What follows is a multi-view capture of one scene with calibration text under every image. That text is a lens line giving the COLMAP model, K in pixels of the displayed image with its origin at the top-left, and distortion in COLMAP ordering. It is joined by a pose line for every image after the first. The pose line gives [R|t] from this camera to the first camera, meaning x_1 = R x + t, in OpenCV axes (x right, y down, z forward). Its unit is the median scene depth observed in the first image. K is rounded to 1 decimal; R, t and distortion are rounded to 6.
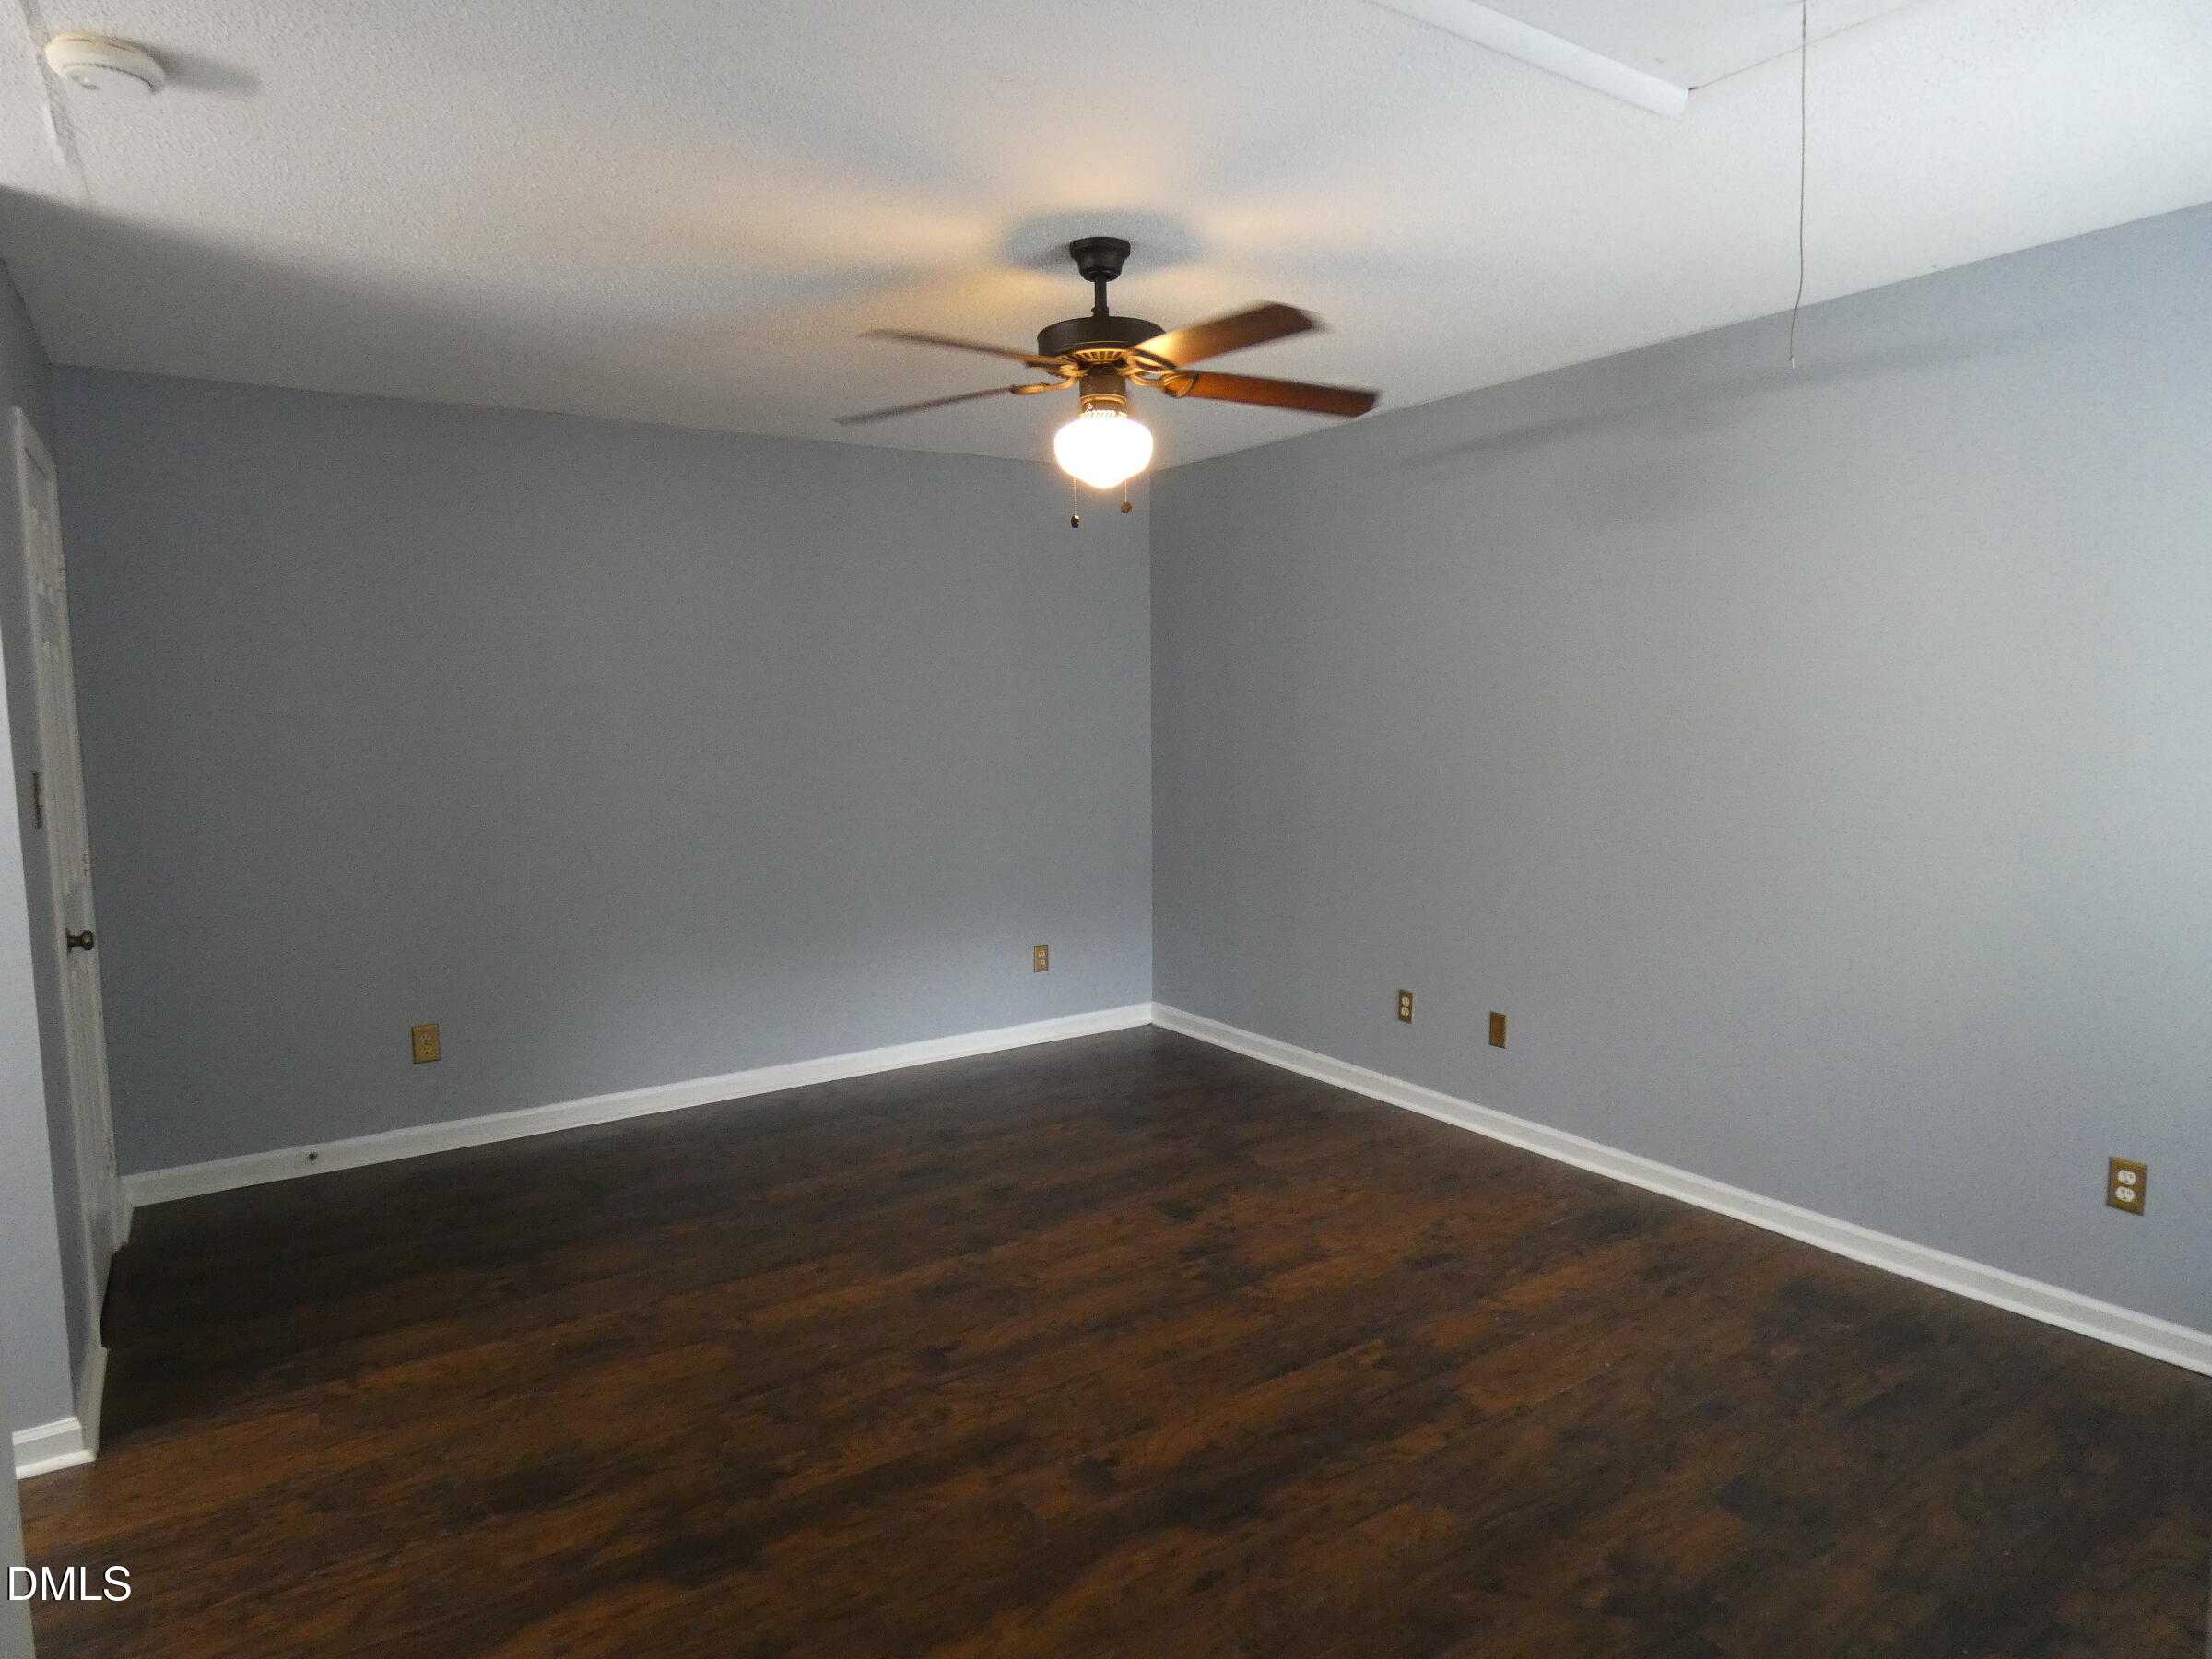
lens RADIAL K [[1328.7, 0, 1067.9], [0, 1328.7, 786.1], [0, 0, 1]] dist [-0.004795, 0.001037]
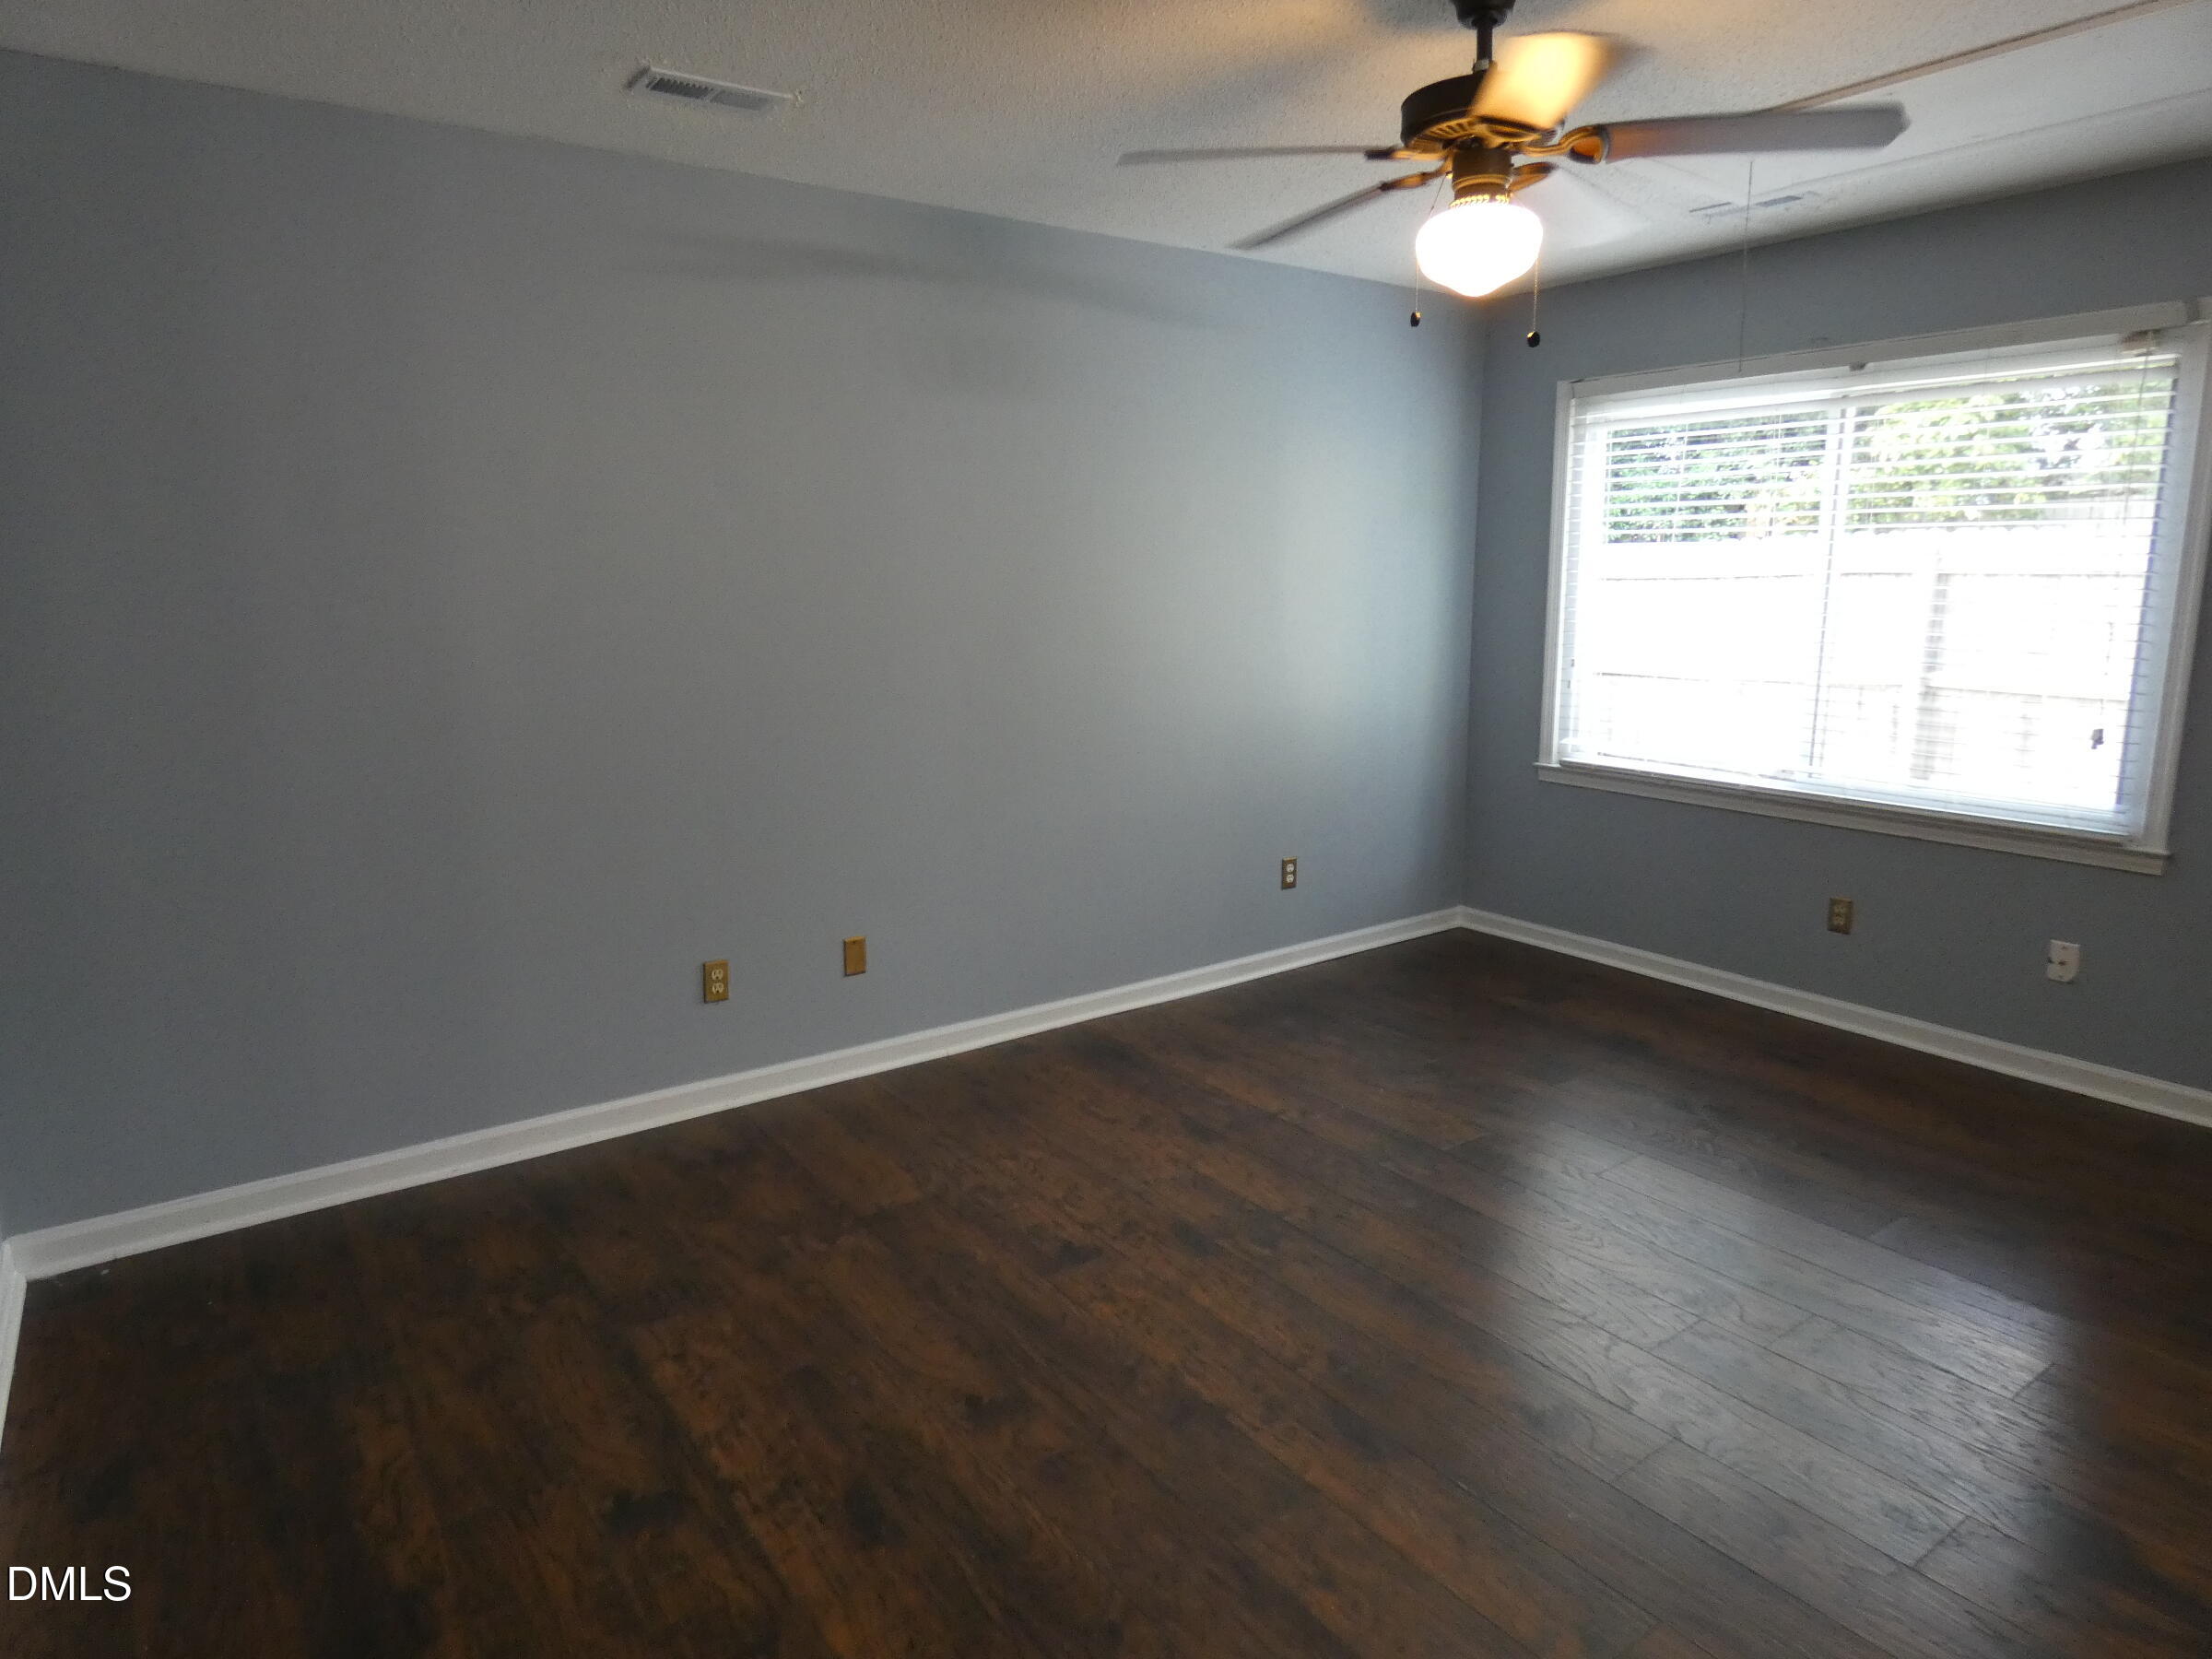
lens RADIAL K [[1328.7, 0, 1113.1], [0, 1328.7, 819.0], [0, 0, 1]] dist [-0.004795, 0.001037]
pose [[-0.056546, -0.169336, 0.983935, -0.661102], [0.076935, 0.981842, 0.173397, -0.056391], [-0.995431, 0.085504, -0.042491, 1.056569]]
